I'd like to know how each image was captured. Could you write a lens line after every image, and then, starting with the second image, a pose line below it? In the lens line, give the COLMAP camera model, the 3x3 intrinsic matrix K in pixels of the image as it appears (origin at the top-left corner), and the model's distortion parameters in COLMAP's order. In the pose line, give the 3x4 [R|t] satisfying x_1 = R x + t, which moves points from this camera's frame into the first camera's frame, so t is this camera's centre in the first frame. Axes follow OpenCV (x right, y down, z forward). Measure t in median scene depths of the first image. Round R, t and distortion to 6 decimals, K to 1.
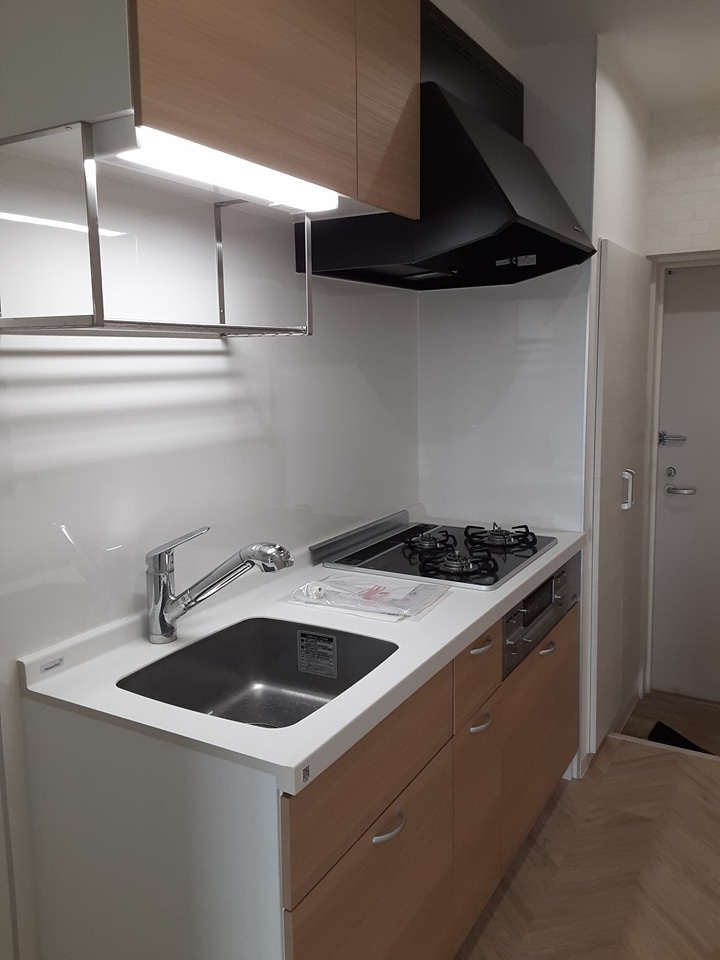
lens RADIAL K [[773.0, 0, 357.7], [0, 773.0, 462.9], [0, 0, 1]] dist [0.122107, -0.177193]
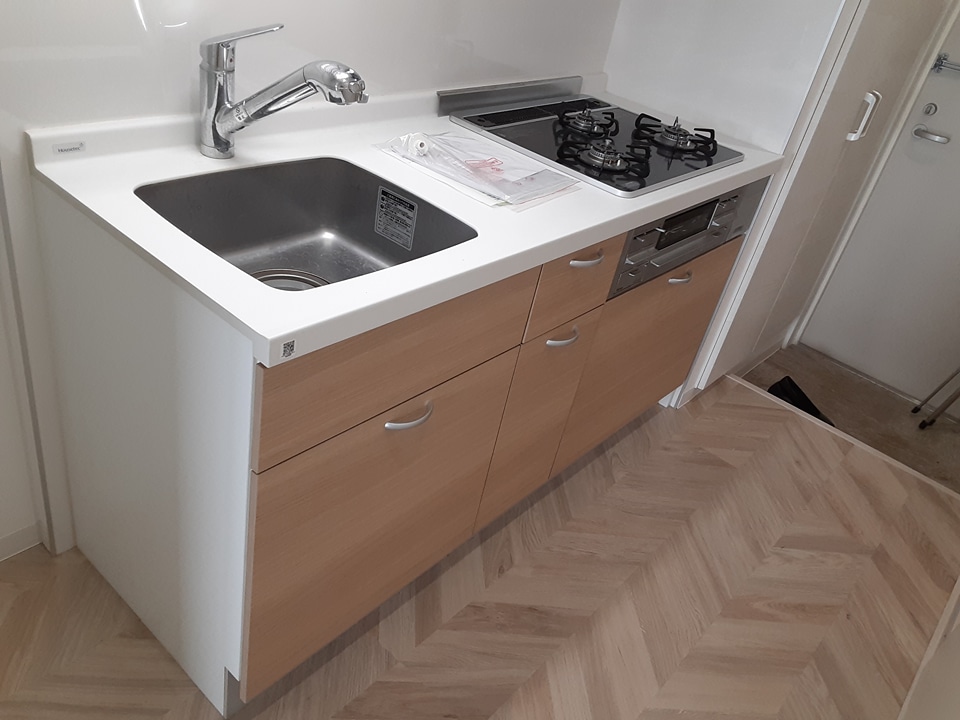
lens RADIAL K [[773.0, 0, 465.7], [0, 773.0, 361.1], [0, 0, 1]] dist [0.122107, -0.177193]
pose [[0.962070, 0.266011, -0.060490, 0.098162], [-0.217401, 0.881554, 0.419046, 0.007014], [0.164796, -0.390001, 0.905948, 0.148786]]
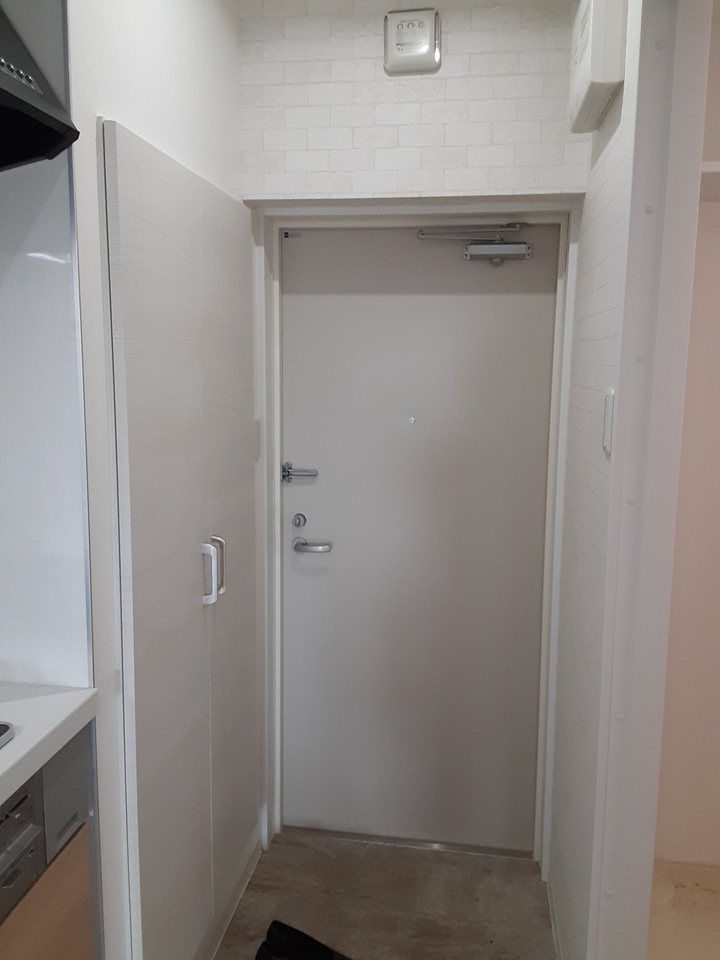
lens RADIAL K [[773.0, 0, 357.7], [0, 773.0, 462.9], [0, 0, 1]] dist [0.122107, -0.177193]
pose [[0.931075, -0.024256, 0.364020, 0.330828], [0.023550, 0.999702, 0.006378, -0.073518], [-0.364066, 0.002634, 0.931369, 0.560431]]
